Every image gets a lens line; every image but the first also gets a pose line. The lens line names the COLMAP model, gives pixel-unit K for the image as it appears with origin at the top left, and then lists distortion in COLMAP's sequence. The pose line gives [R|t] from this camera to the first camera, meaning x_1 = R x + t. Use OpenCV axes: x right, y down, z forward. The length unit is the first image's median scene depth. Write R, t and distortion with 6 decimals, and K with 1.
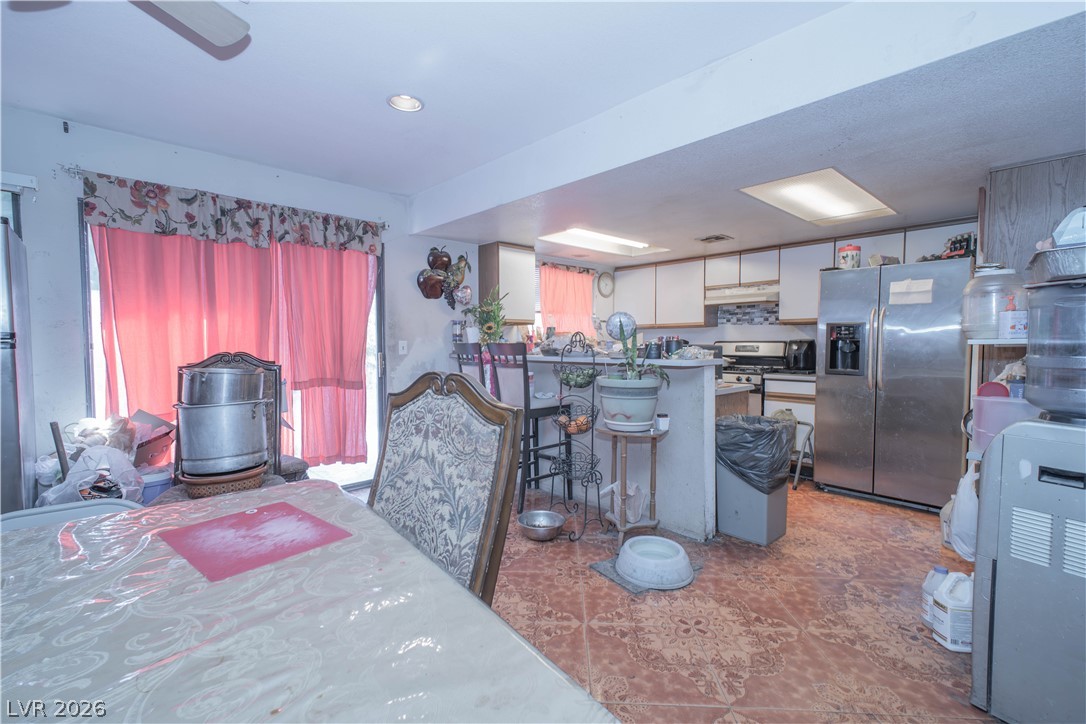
lens RADIAL K [[481.7, 0, 543.0], [0, 481.7, 362.0], [0, 0, 1]] dist [0.000708, 0.000121]
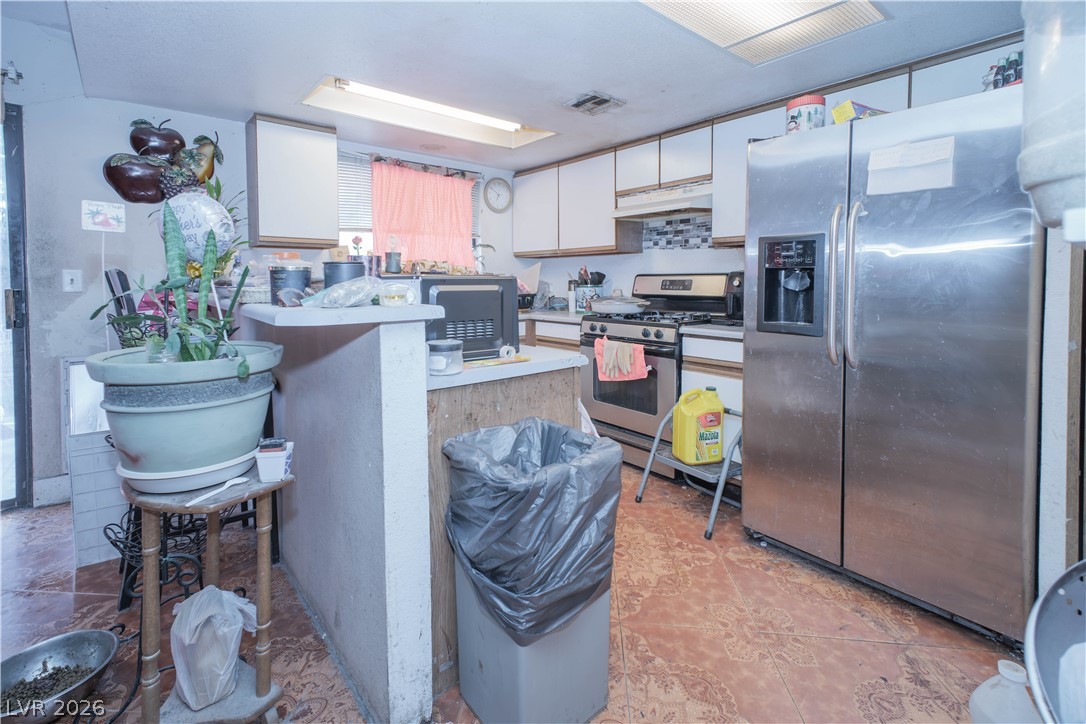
lens RADIAL K [[503.0, 0, 544.9], [0, 503.0, 291.9], [0, 0, 1]] dist [0.013951, 0.000050]
pose [[0.999320, 0.003867, -0.036664, 0.307410], [-0.004480, 0.999852, -0.016633, -0.007111], [0.036594, 0.016786, 0.999189, 0.353558]]
